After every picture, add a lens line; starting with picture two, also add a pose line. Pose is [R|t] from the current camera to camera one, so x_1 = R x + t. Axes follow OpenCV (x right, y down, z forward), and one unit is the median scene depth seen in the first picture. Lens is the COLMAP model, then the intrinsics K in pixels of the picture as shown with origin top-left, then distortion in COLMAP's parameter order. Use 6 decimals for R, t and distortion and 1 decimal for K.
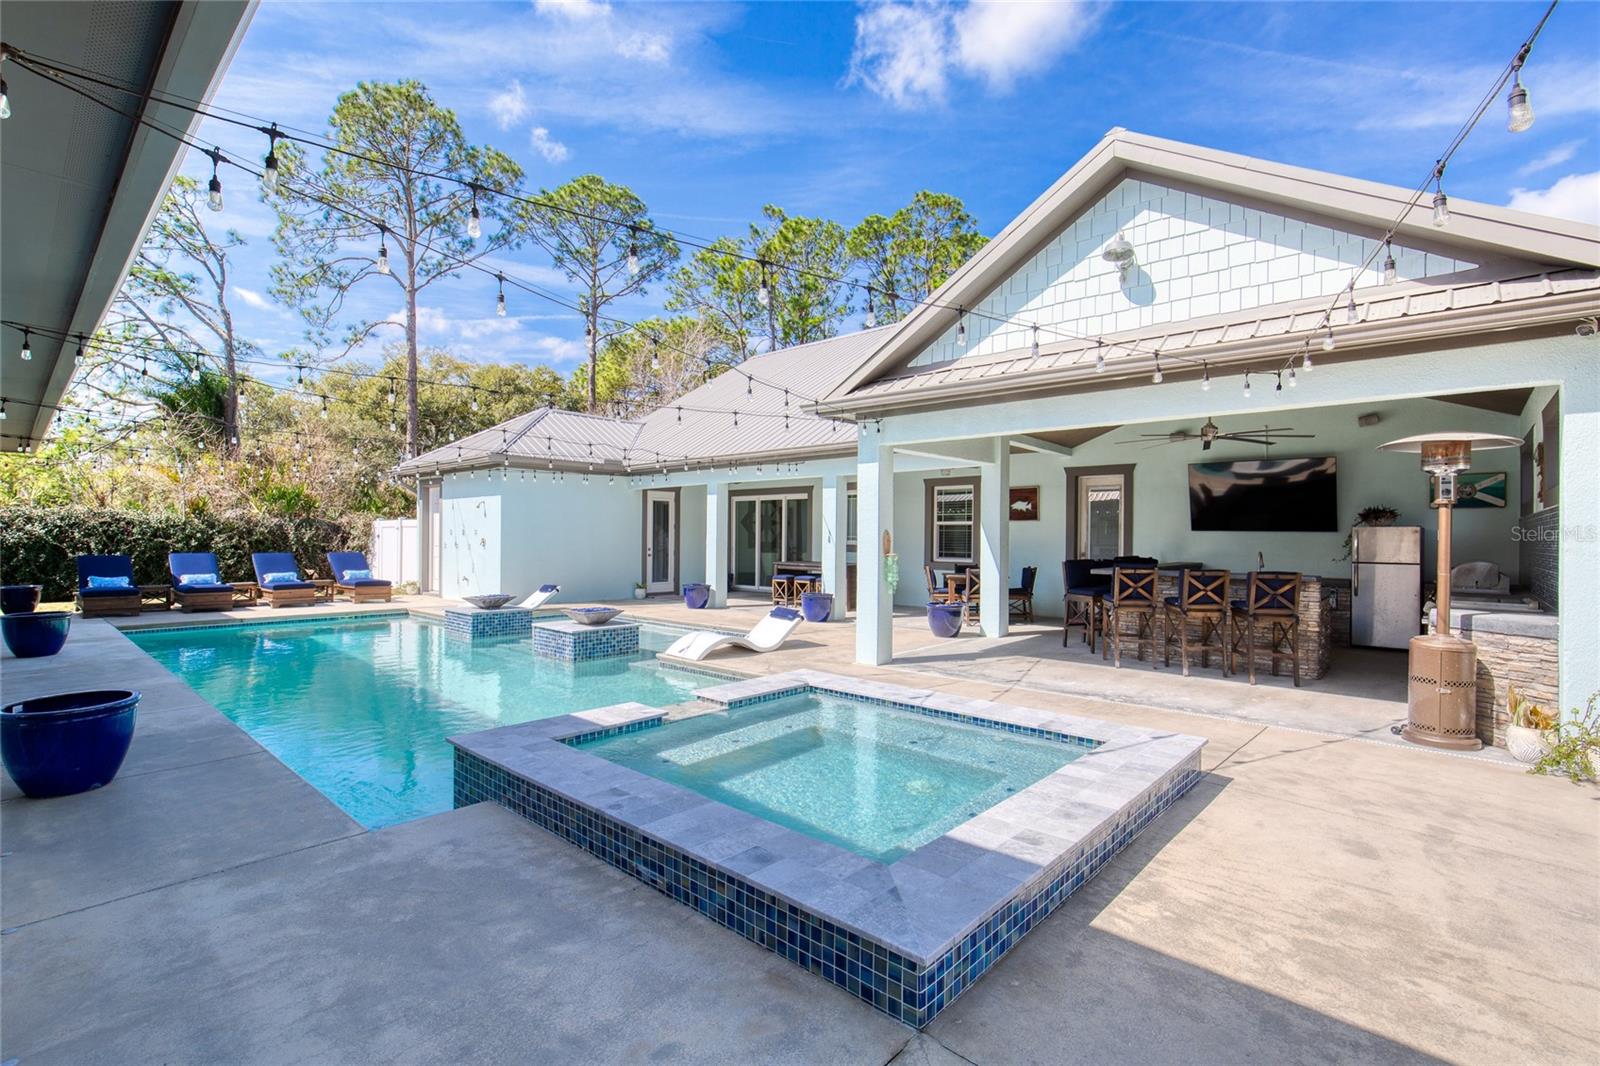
lens RADIAL K [[730.5, 0, 799.0], [0, 730.5, 538.3], [0, 0, 1]] dist [-0.011126, 0.004299]
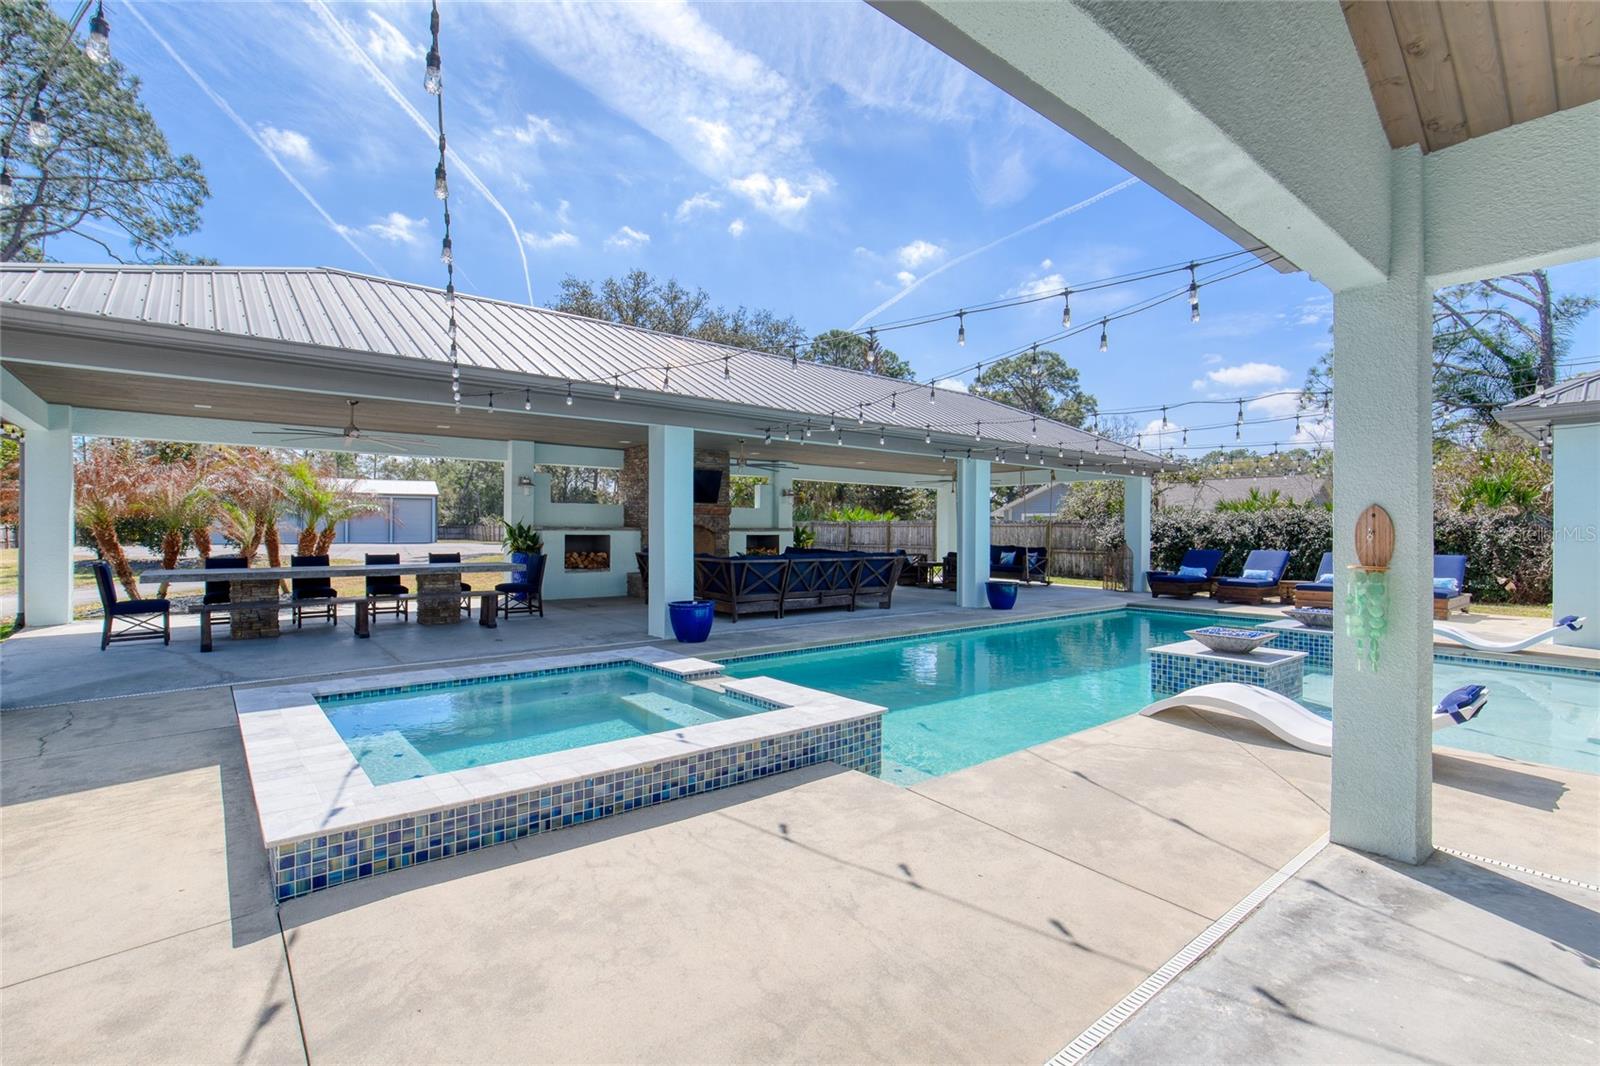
lens RADIAL K [[730.5, 0, 792.9], [0, 730.5, 542.8], [0, 0, 1]] dist [-0.011126, 0.004299]
pose [[-0.146980, 0.010064, -0.989088, 0.304456], [-0.010077, 0.999881, 0.011672, 0.003111], [0.989088, 0.011682, -0.146861, 0.422631]]
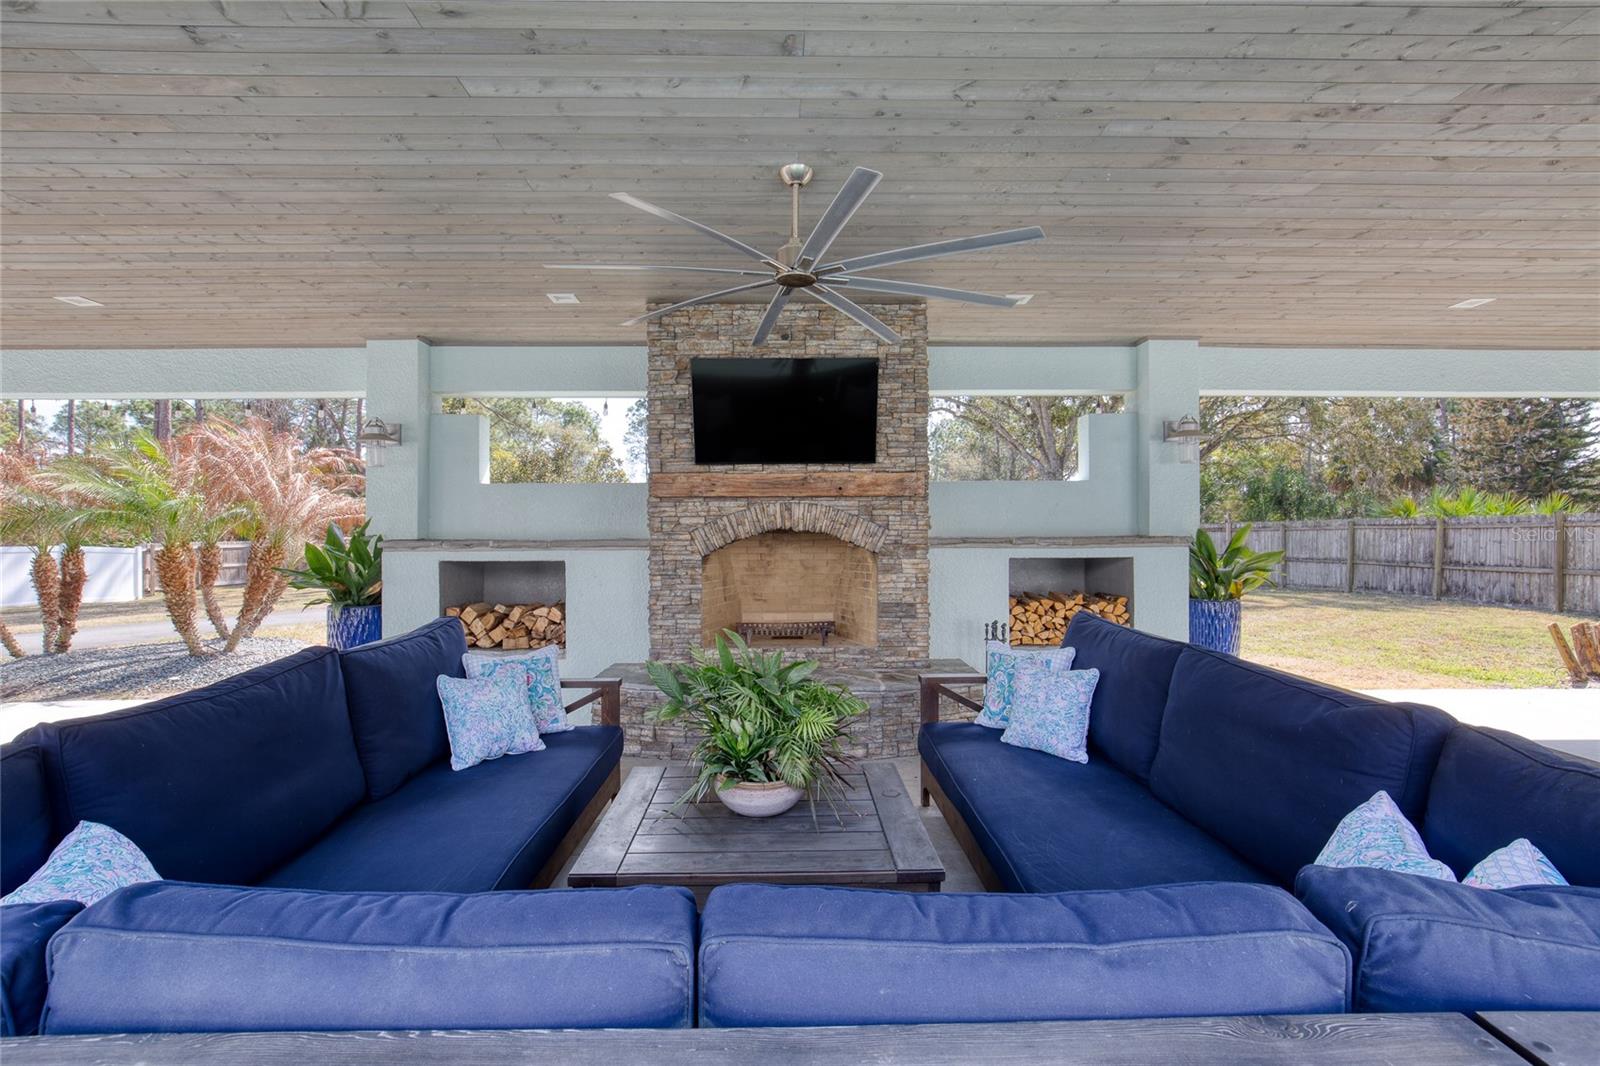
lens RADIAL K [[730.5, 0, 785.2], [0, 730.5, 536.0], [0, 0, 1]] dist [-0.011126, 0.004299]
pose [[-0.726812, -0.003478, -0.686828, -0.401262], [-0.001693, 0.999993, -0.003272, -0.004536], [0.686835, -0.001216, -0.726813, 0.380711]]
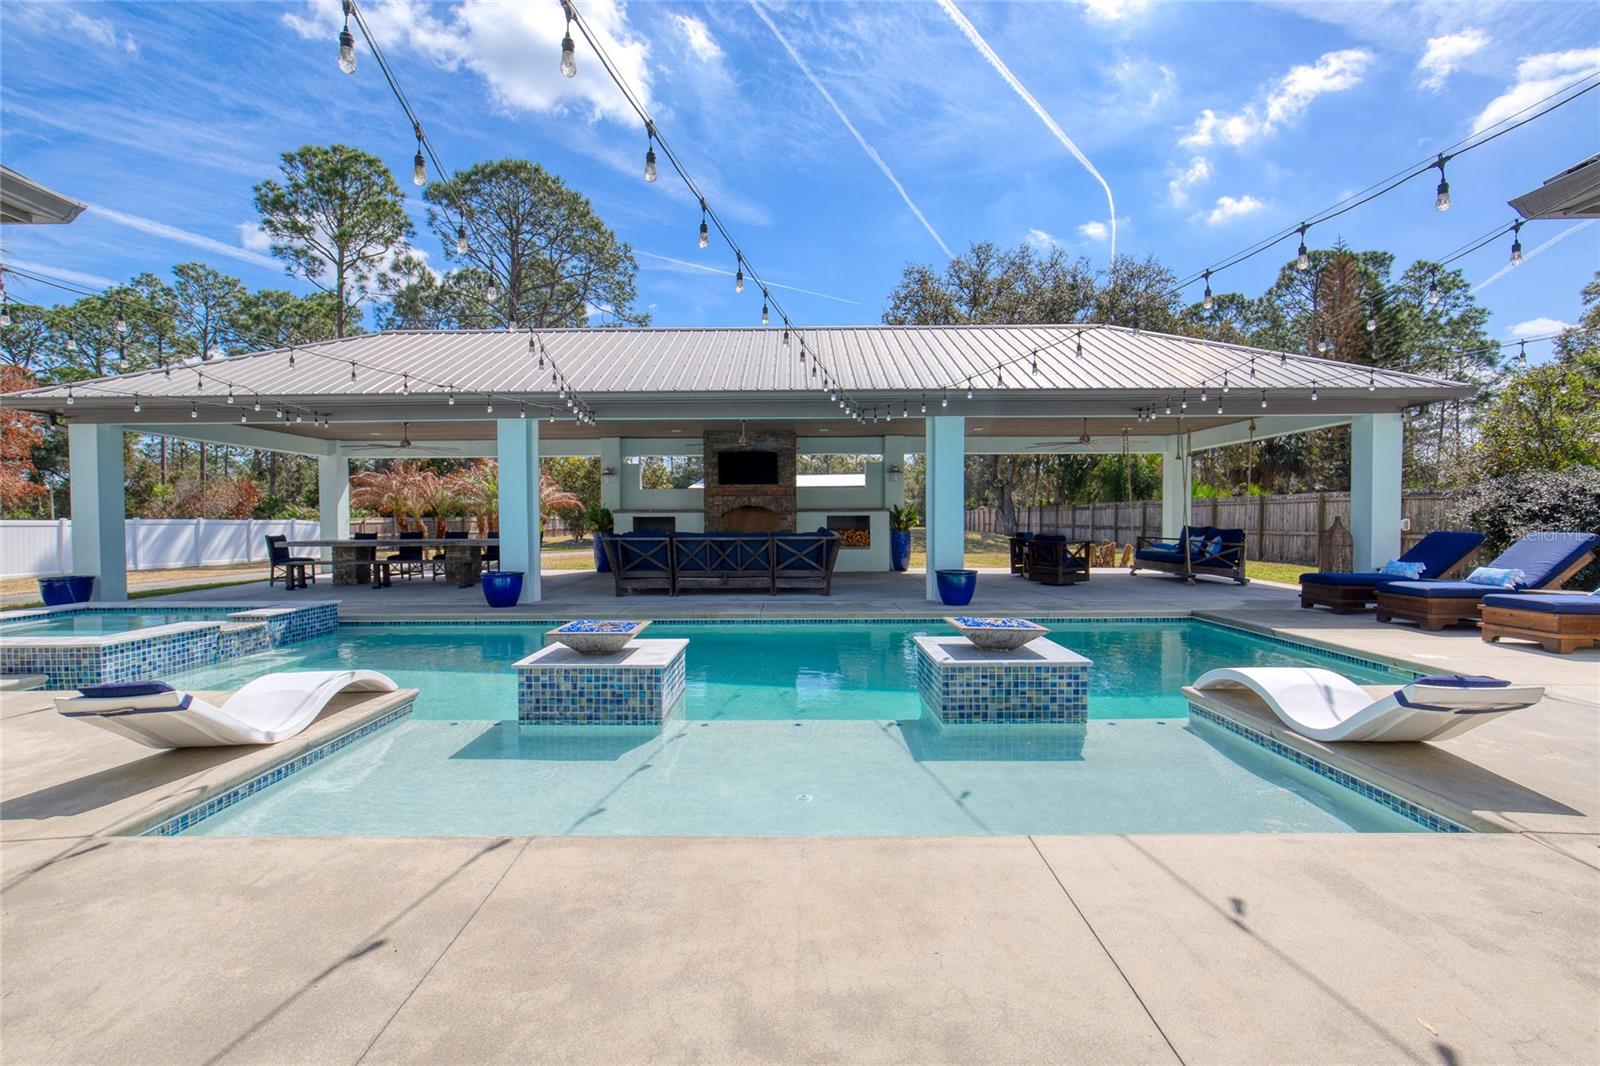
lens RADIAL K [[730.5, 0, 771.4], [0, 730.5, 545.6], [0, 0, 1]] dist [-0.011126, 0.004299]
pose [[-0.744060, 0.024390, -0.667668, 0.012433], [0.000622, 0.999358, 0.035813, 0.009692], [0.668113, 0.026232, -0.743598, 0.899385]]
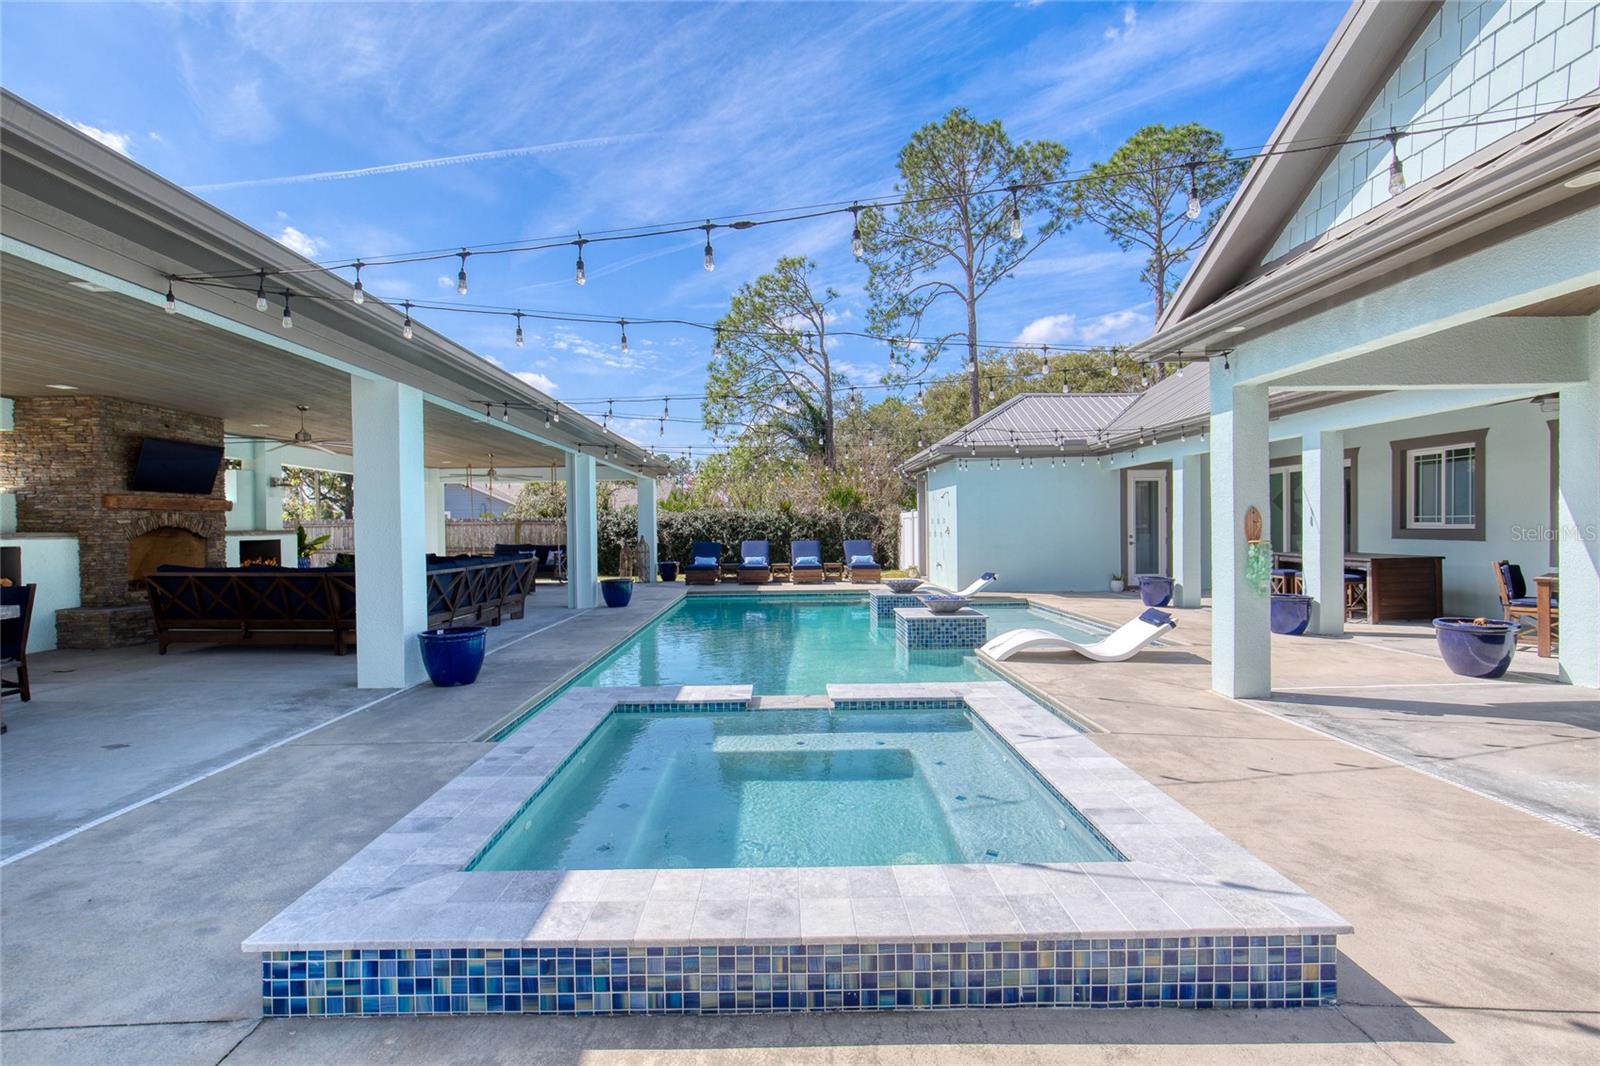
lens RADIAL K [[730.5, 0, 787.7], [0, 730.5, 530.8], [0, 0, 1]] dist [-0.011126, 0.004299]
pose [[0.678935, -0.011068, -0.734115, 0.183439], [0.015197, 0.999884, -0.001021, 0.003577], [0.734041, -0.010463, 0.679025, 0.114175]]
